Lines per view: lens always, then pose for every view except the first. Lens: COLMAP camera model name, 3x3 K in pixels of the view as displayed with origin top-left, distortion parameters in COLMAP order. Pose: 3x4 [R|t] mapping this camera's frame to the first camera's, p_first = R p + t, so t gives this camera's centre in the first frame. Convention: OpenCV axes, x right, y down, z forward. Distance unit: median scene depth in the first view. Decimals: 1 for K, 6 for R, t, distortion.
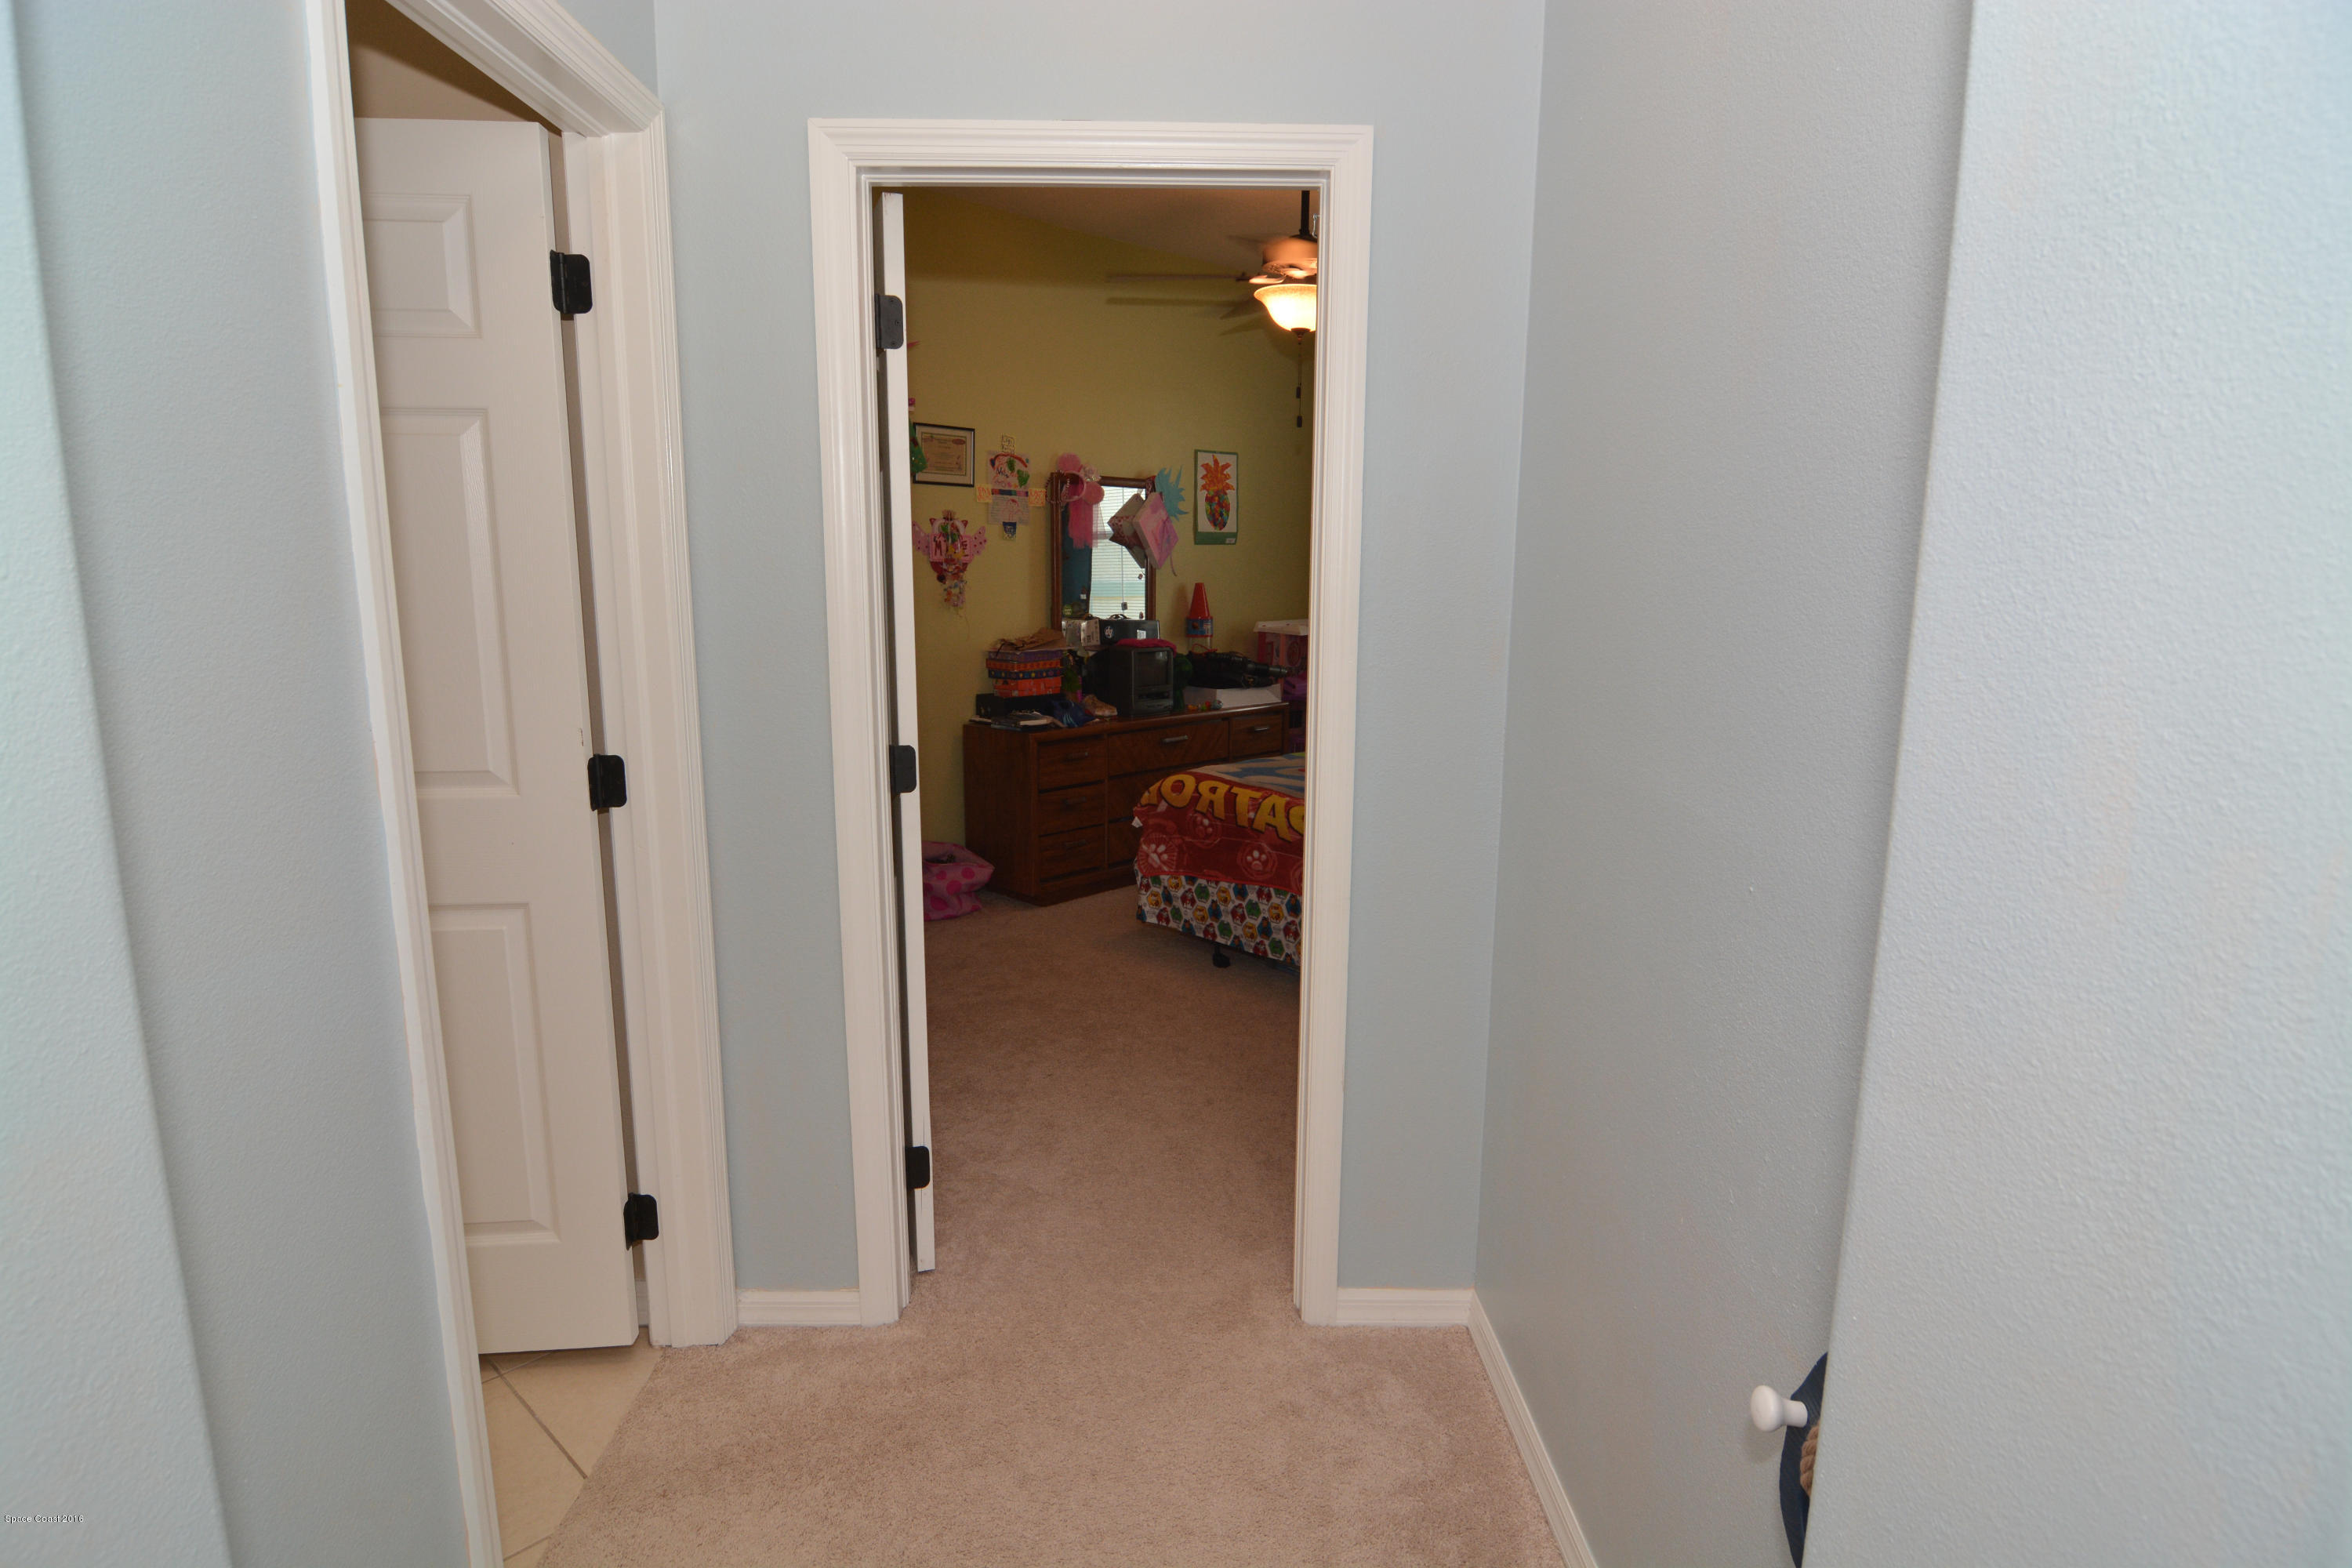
lens RADIAL K [[1256.4, 0, 1163.4], [0, 1256.4, 779.8], [0, 0, 1]] dist [-0.013733, -0.006131]
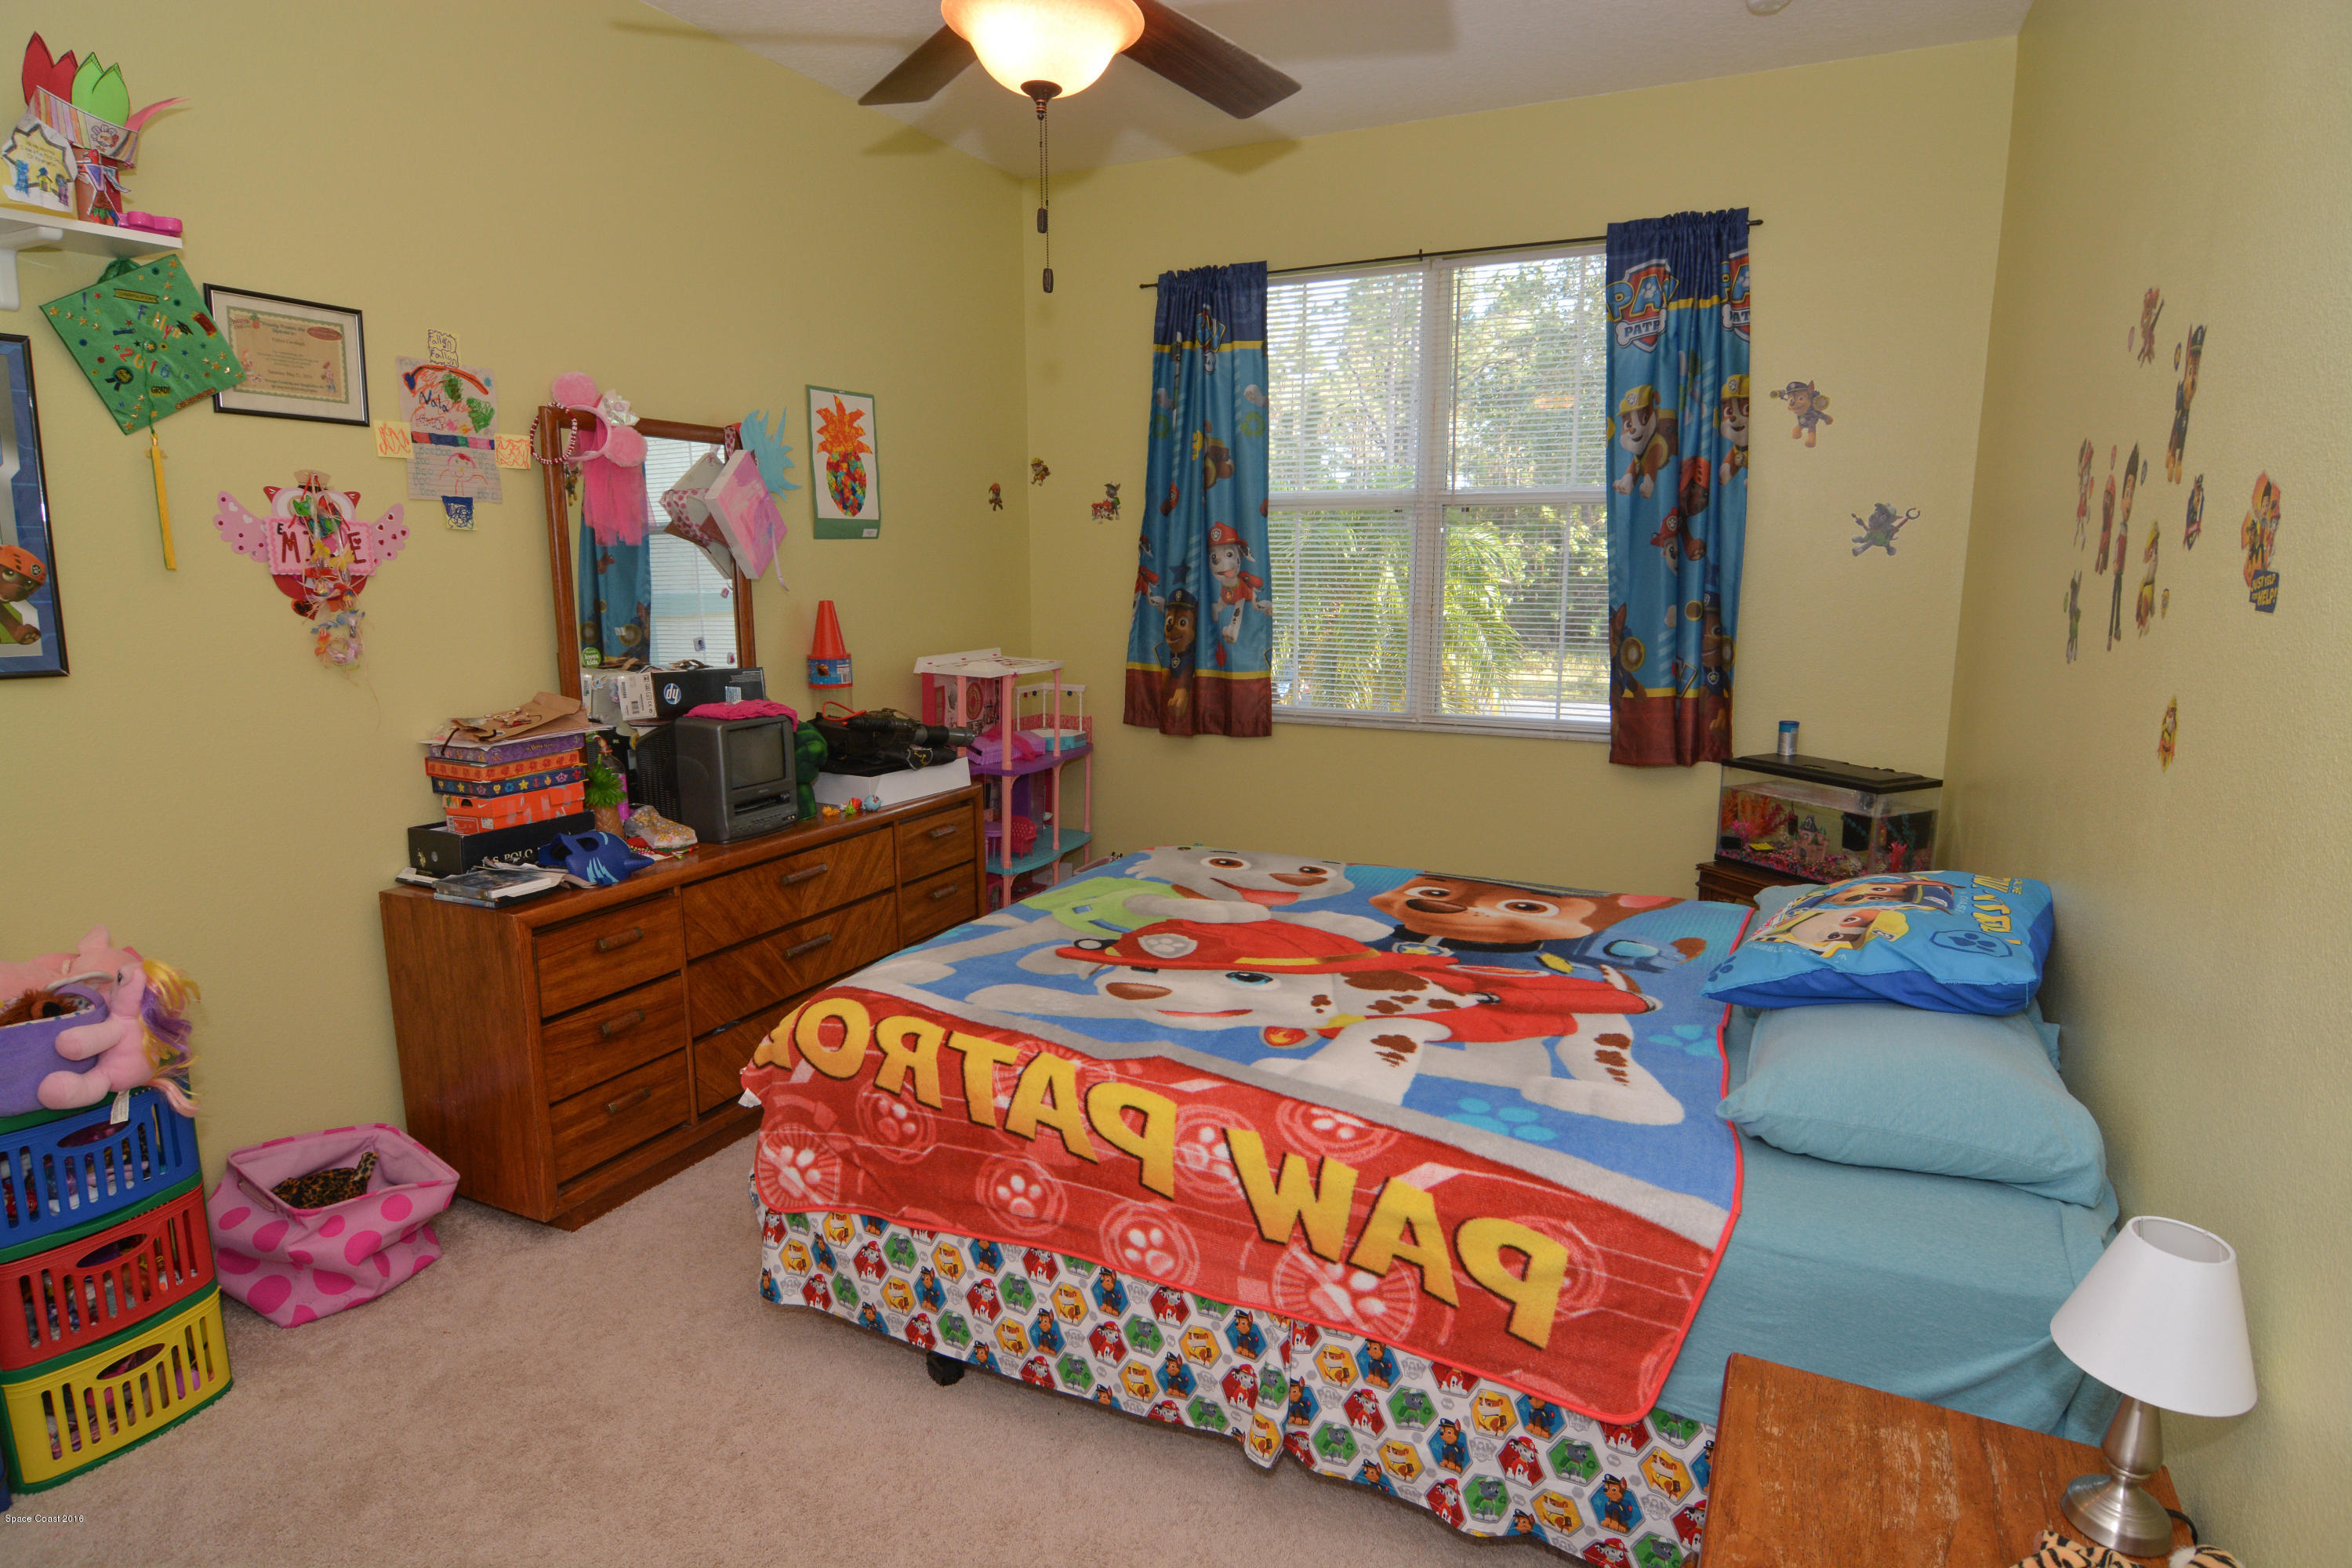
lens RADIAL K [[1256.4, 0, 1163.4], [0, 1256.4, 779.8], [0, 0, 1]] dist [-0.013733, -0.006131]
pose [[0.951275, -0.061767, 0.302094, -0.006305], [0.061540, 0.998052, 0.010279, -0.075552], [-0.302140, 0.008813, 0.953223, 0.421107]]
